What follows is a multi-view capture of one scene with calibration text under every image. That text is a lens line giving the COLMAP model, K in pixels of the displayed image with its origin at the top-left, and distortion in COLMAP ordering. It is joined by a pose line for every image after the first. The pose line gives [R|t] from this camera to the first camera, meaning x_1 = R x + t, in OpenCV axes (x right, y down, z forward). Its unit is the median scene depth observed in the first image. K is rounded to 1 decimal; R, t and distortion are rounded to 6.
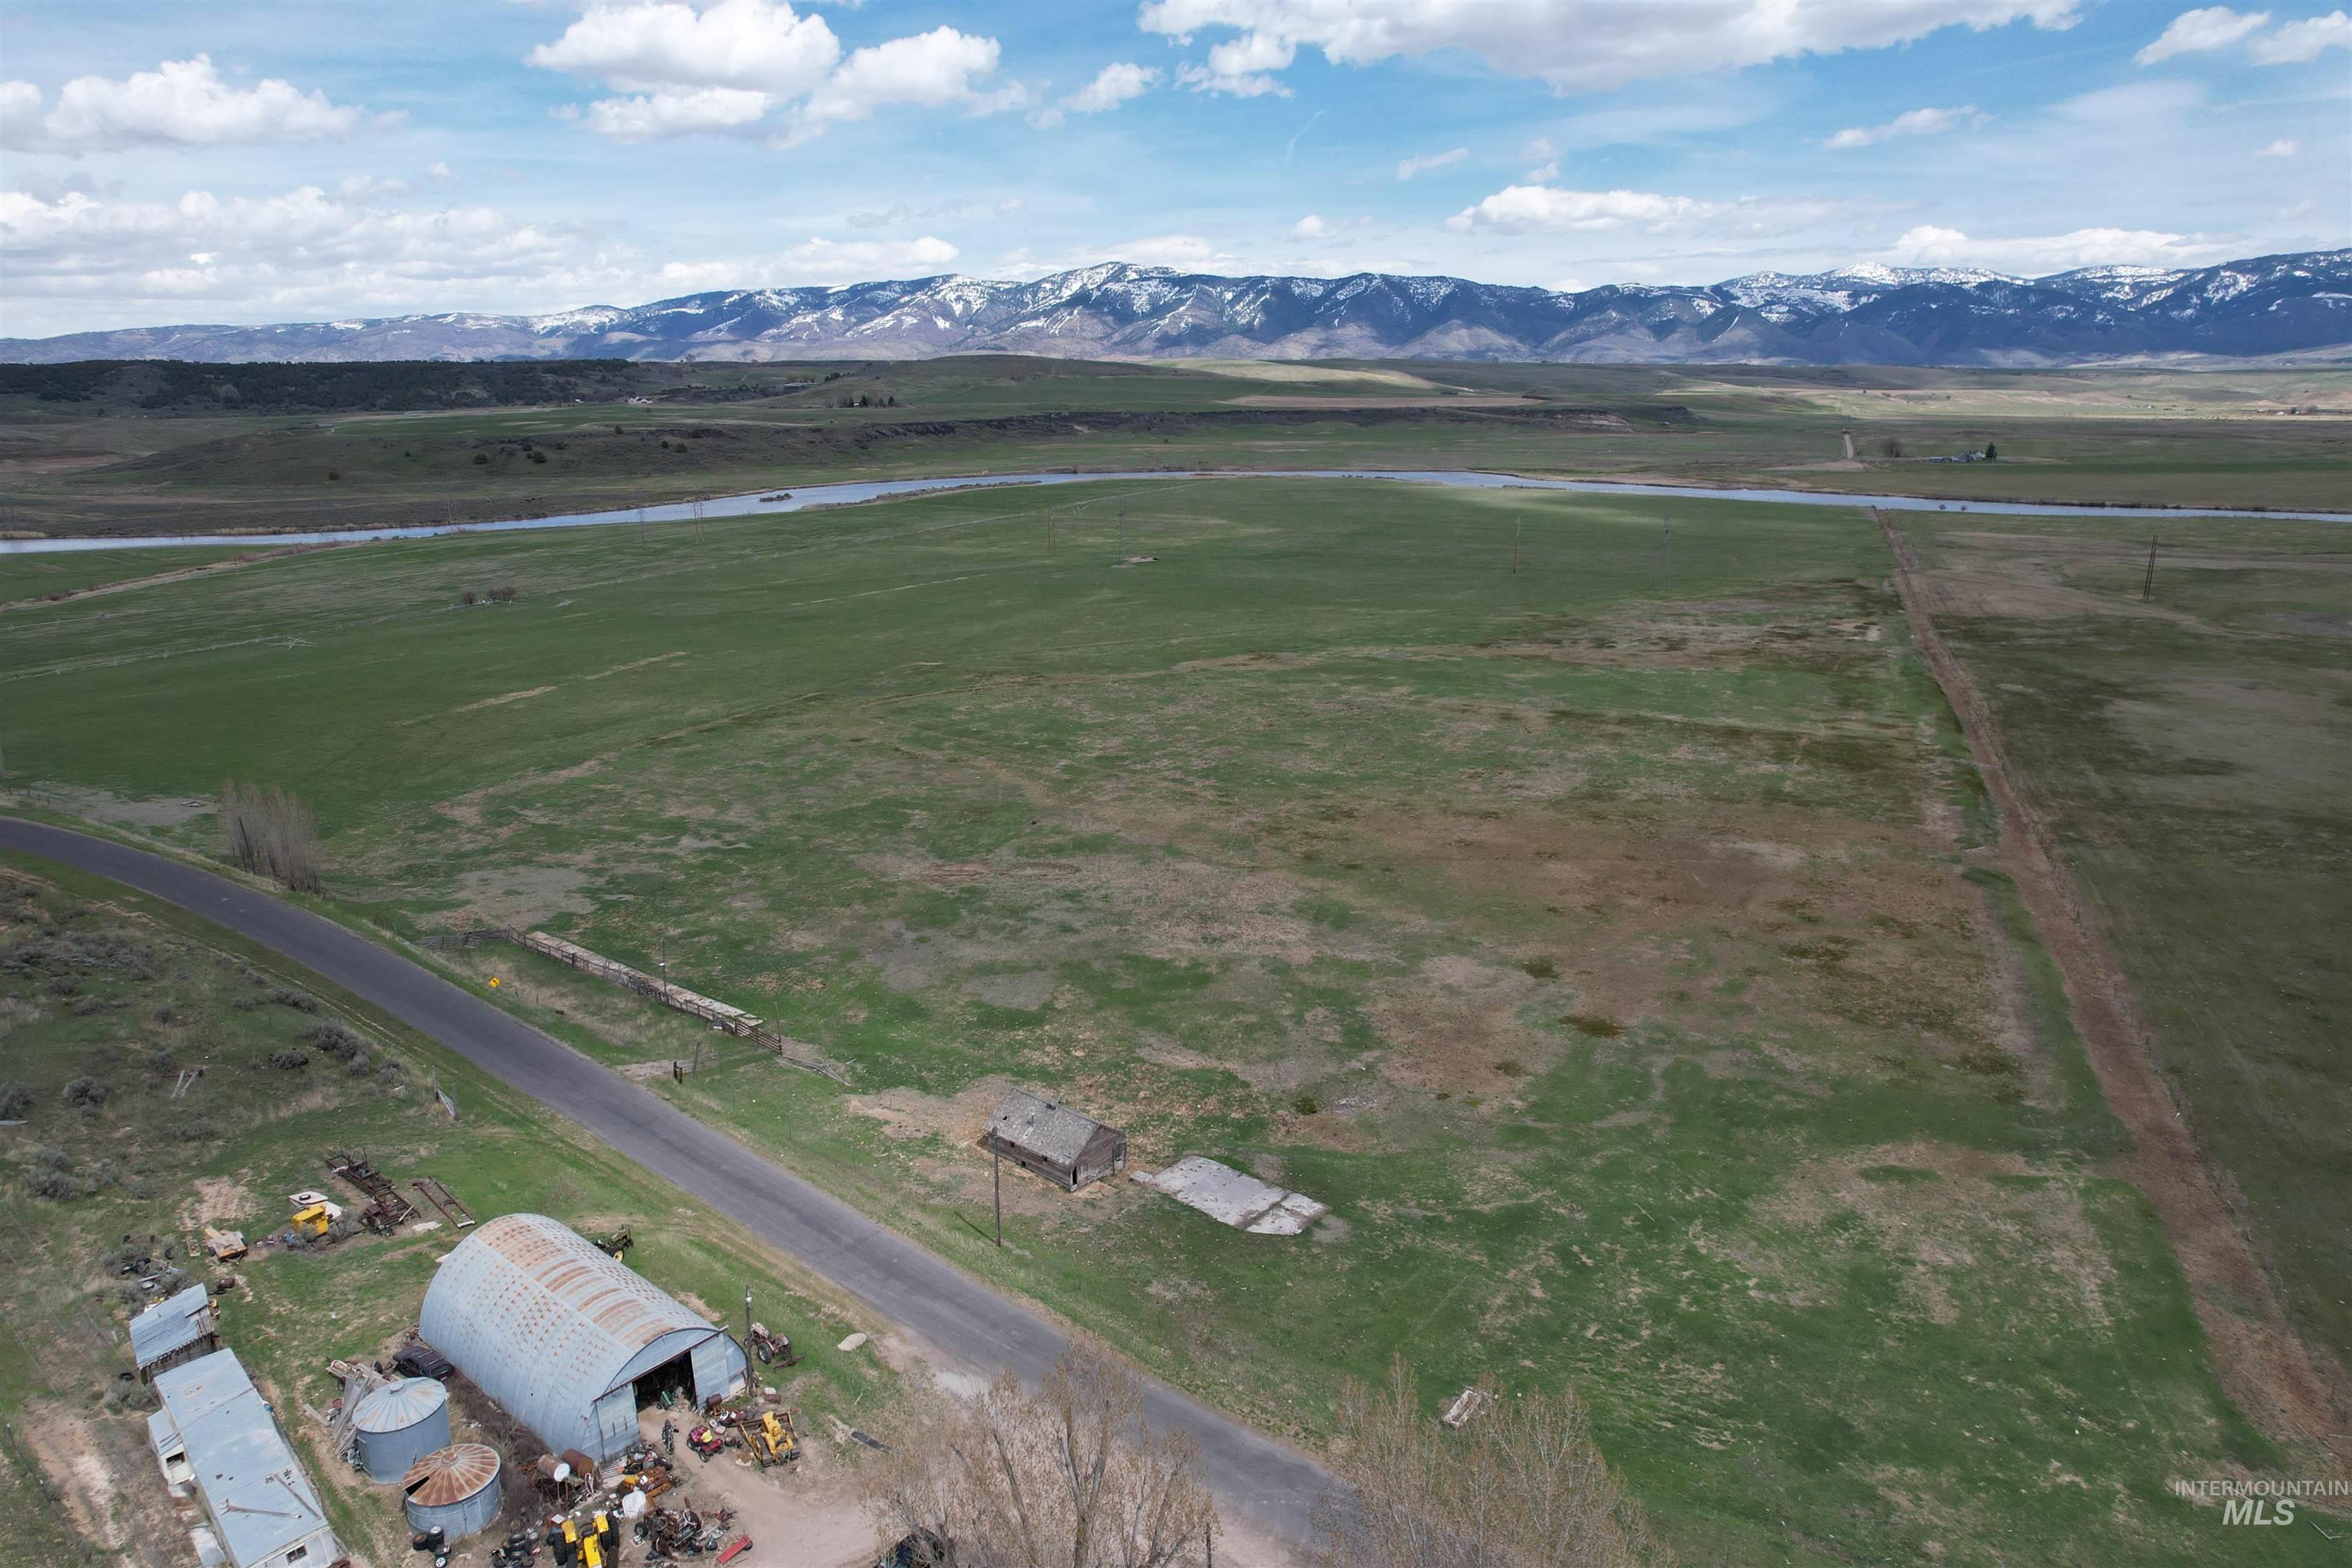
lens RADIAL K [[1534.5, 0, 1174.8], [0, 1534.5, 803.3], [0, 0, 1]] dist [-0.091860, 0.085281]
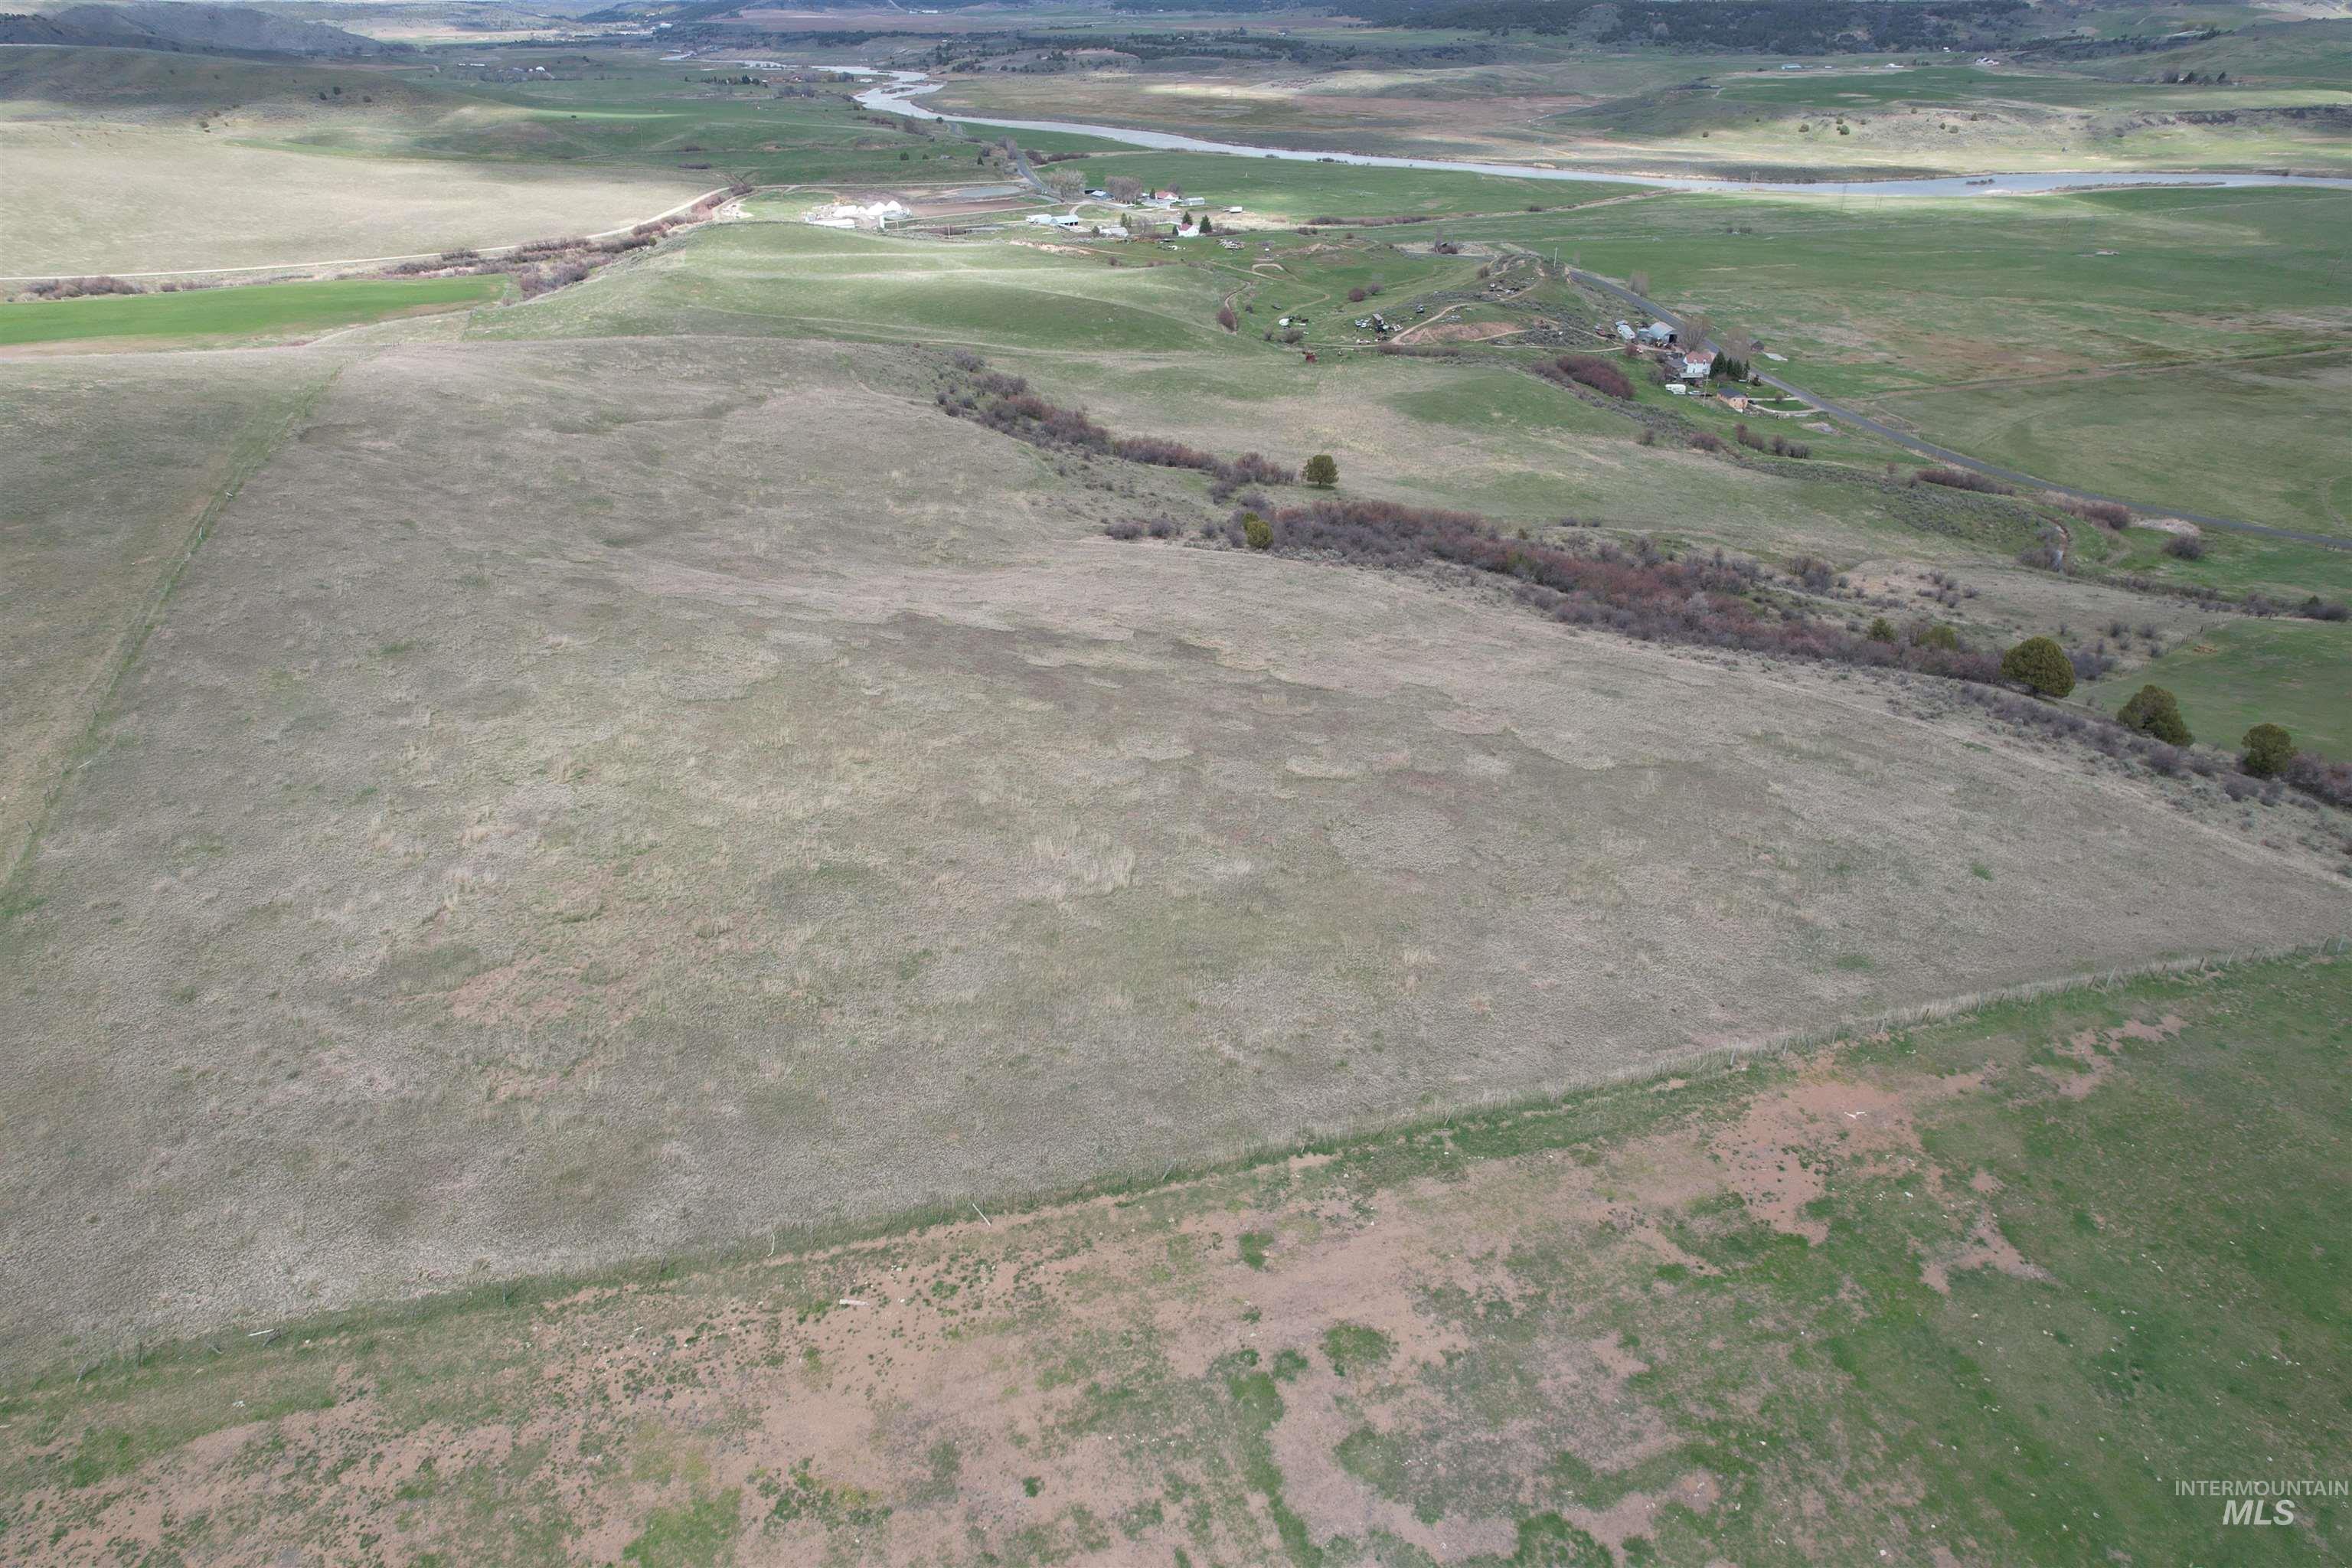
lens RADIAL K [[1508.5, 0, 1165.2], [0, 1508.5, 788.4], [0, 0, 1]] dist [-0.087350, 0.081326]
pose [[0.671191, 0.355167, -0.650660, 0.415774], [-0.198961, 0.931854, 0.303419, 0.082149], [0.714085, -0.074197, 0.696116, -0.714804]]
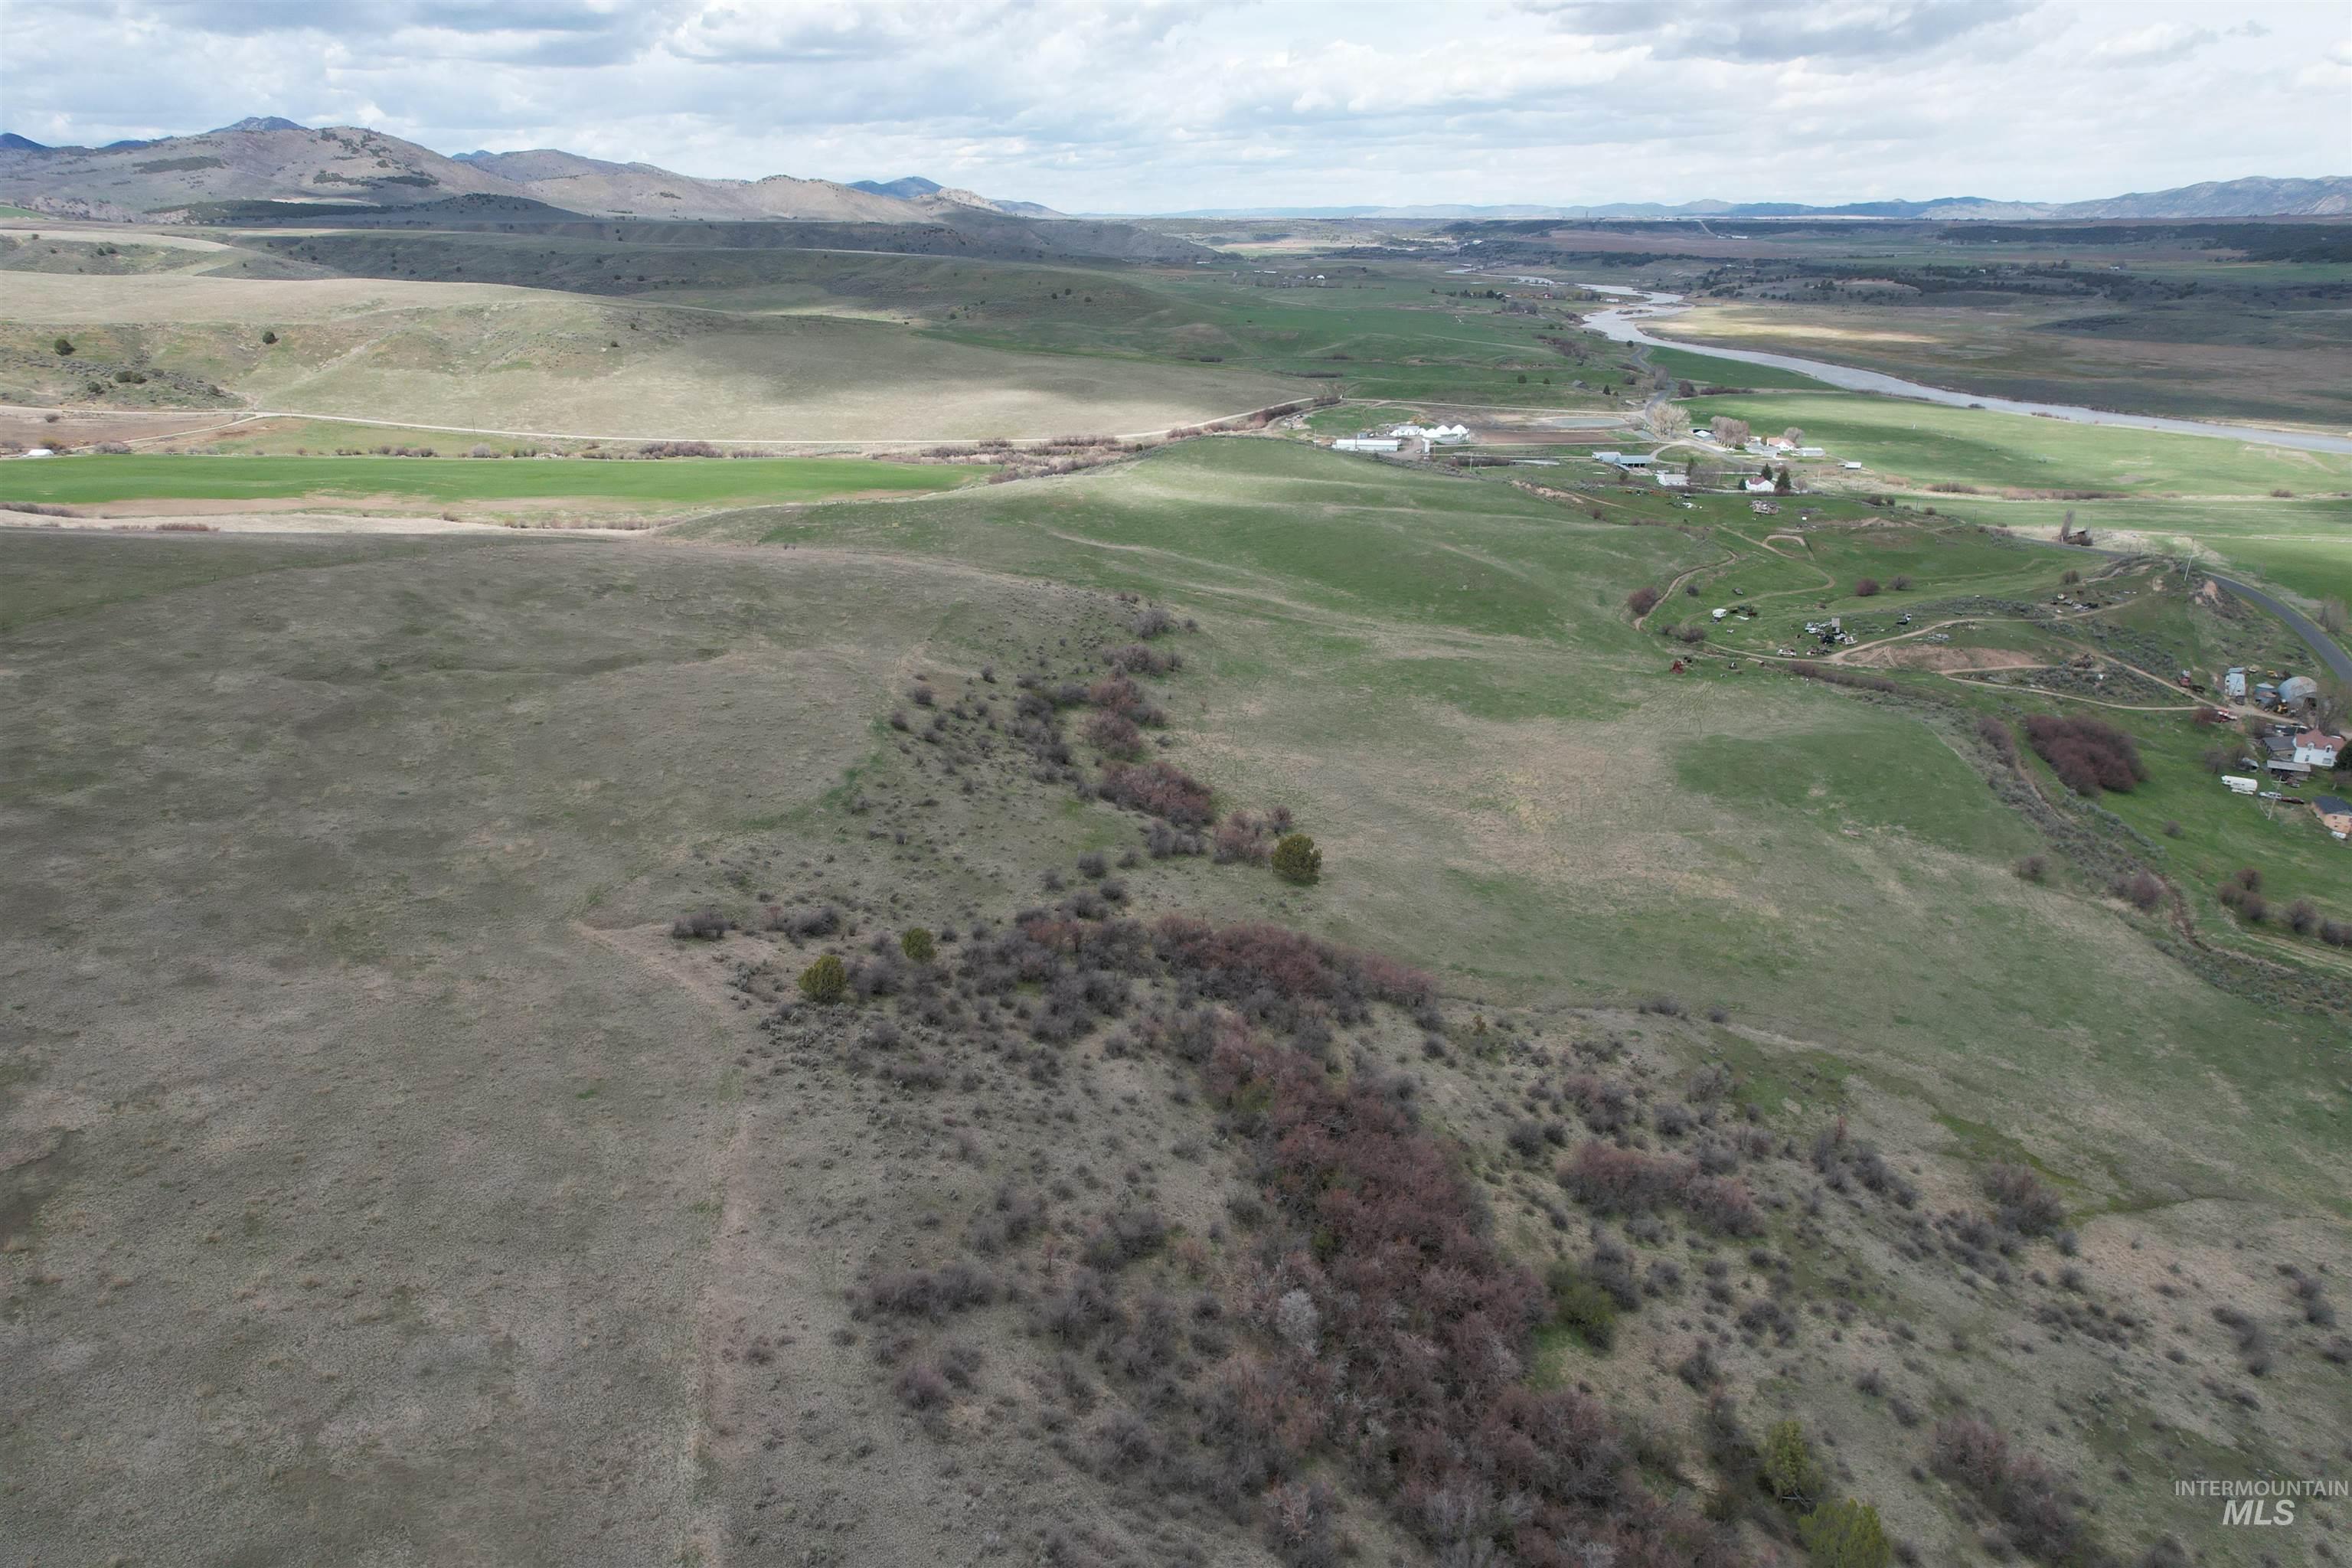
lens RADIAL K [[1508.5, 0, 1165.2], [0, 1508.5, 788.4], [0, 0, 1]] dist [-0.087350, 0.081326]
pose [[0.232086, 0.355211, -0.905517, 0.400191], [-0.261007, 0.919537, 0.293814, 0.020087], [0.937023, 0.168156, 0.306124, -0.491125]]
